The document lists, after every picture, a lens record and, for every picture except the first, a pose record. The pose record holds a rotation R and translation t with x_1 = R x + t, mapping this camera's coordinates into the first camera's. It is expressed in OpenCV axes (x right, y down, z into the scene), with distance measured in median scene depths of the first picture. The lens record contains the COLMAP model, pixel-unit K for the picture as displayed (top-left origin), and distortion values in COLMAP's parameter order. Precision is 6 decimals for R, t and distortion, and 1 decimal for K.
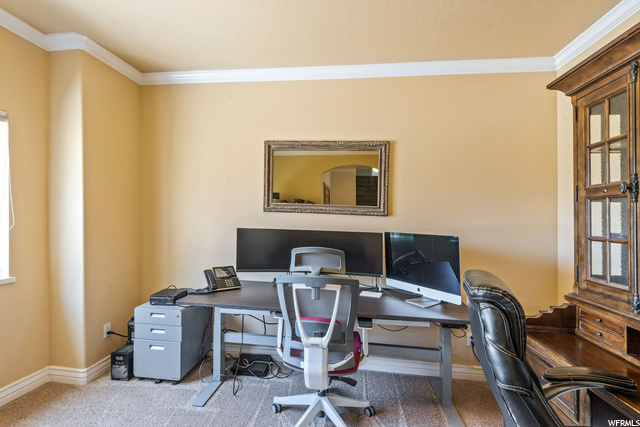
lens RADIAL K [[293.8, 0, 319.4], [0, 293.8, 212.7], [0, 0, 1]] dist [-0.001017, -0.000155]
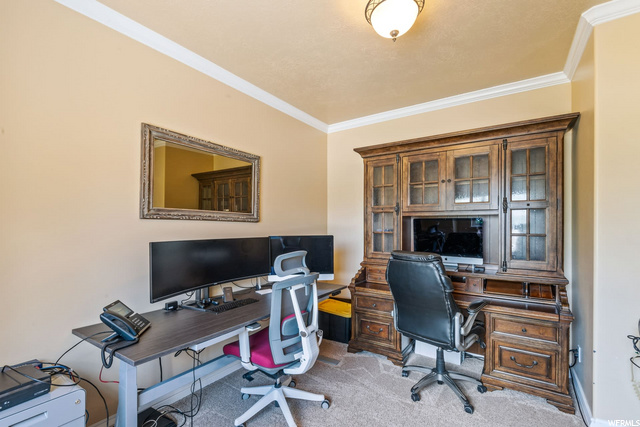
lens RADIAL K [[293.8, 0, 323.2], [0, 293.8, 217.1], [0, 0, 1]] dist [-0.001017, -0.000155]
pose [[0.439260, -0.001039, 0.898359, -0.736688], [-0.007250, 0.999963, 0.004701, -0.016548], [-0.898331, -0.008578, 0.439236, 0.299858]]
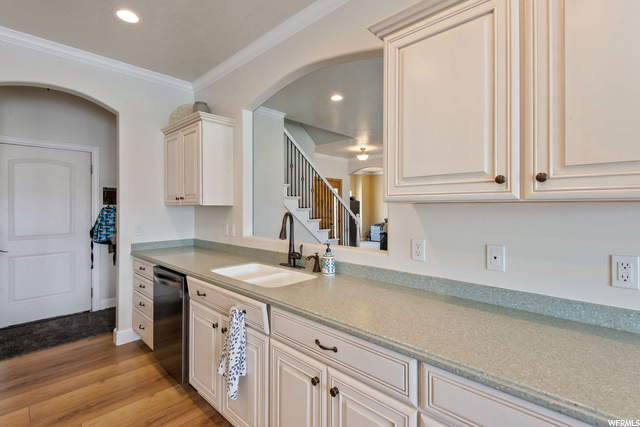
lens RADIAL K [[293.8, 0, 320.3], [0, 293.8, 210.4], [0, 0, 1]] dist [-0.001017, -0.000155]
pose [[0.801775, 0.003351, -0.597617, 1.573221], [0.003917, 0.999933, 0.010862, 0.004899], [0.597613, -0.011050, 0.801708, -3.340809]]
